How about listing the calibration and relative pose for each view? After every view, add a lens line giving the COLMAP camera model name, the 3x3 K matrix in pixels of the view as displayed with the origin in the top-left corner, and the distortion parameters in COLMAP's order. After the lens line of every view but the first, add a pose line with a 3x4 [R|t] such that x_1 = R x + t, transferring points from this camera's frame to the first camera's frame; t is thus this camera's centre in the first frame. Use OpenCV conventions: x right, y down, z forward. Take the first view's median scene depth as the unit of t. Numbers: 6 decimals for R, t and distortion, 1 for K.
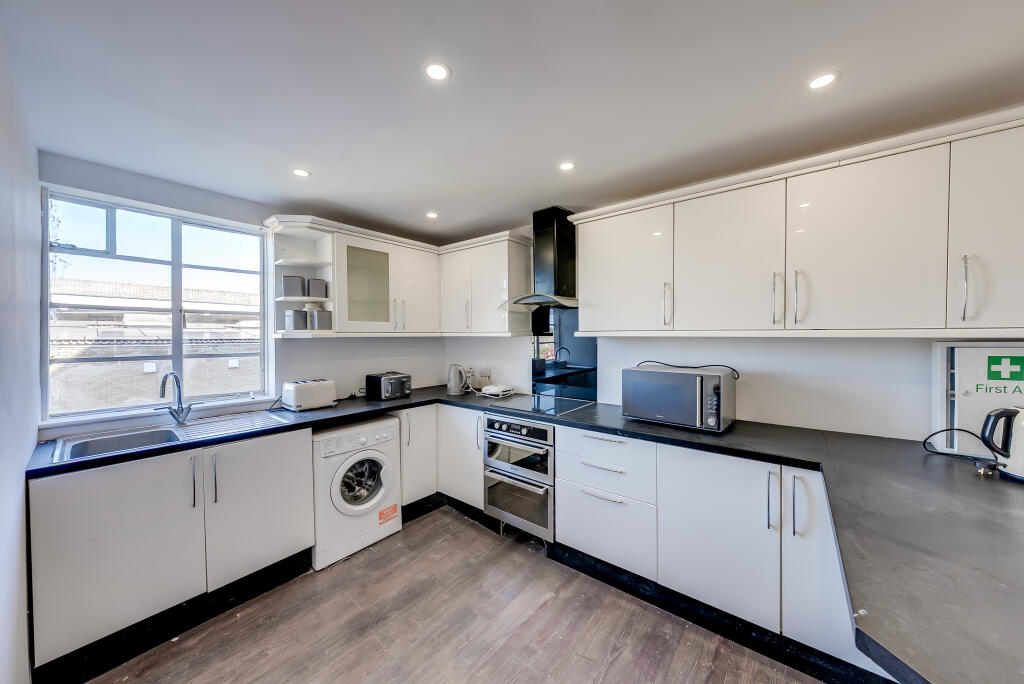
lens RADIAL K [[346.9, 0, 512.2], [0, 346.9, 338.6], [0, 0, 1]] dist [-0.009381, -0.000018]
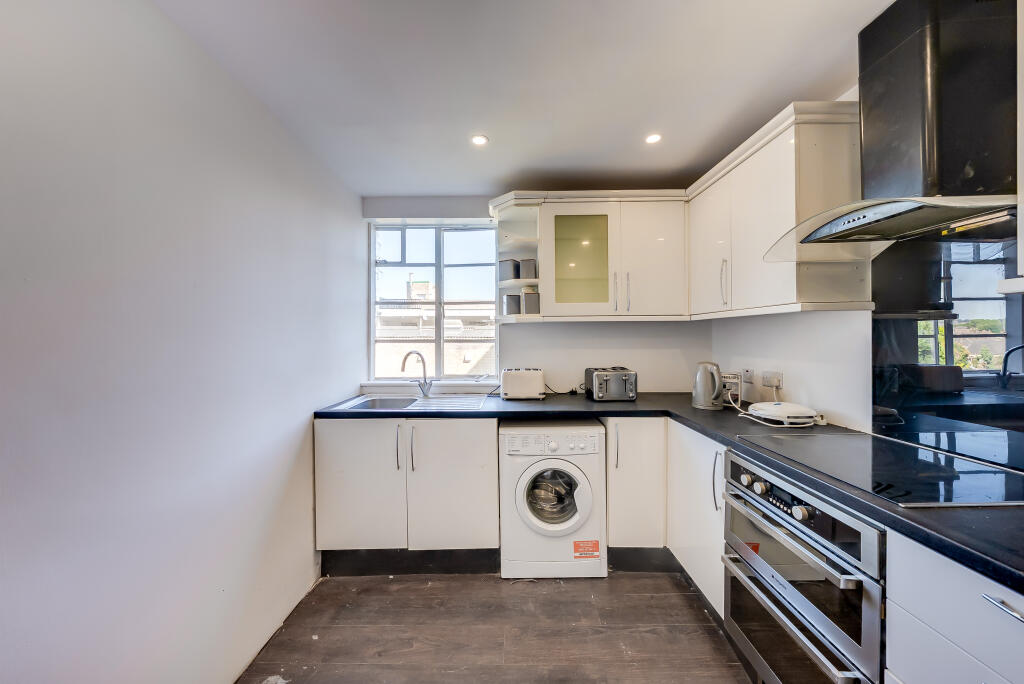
lens RADIAL K [[346.9, 0, 512.2], [0, 346.9, 338.6], [0, 0, 1]] dist [-0.009381, -0.000018]
pose [[0.631715, 0.004002, -0.775190, 0.132177], [-0.002932, 0.999992, 0.002774, 0.037425], [0.775195, 0.000521, 0.631721, 0.389333]]
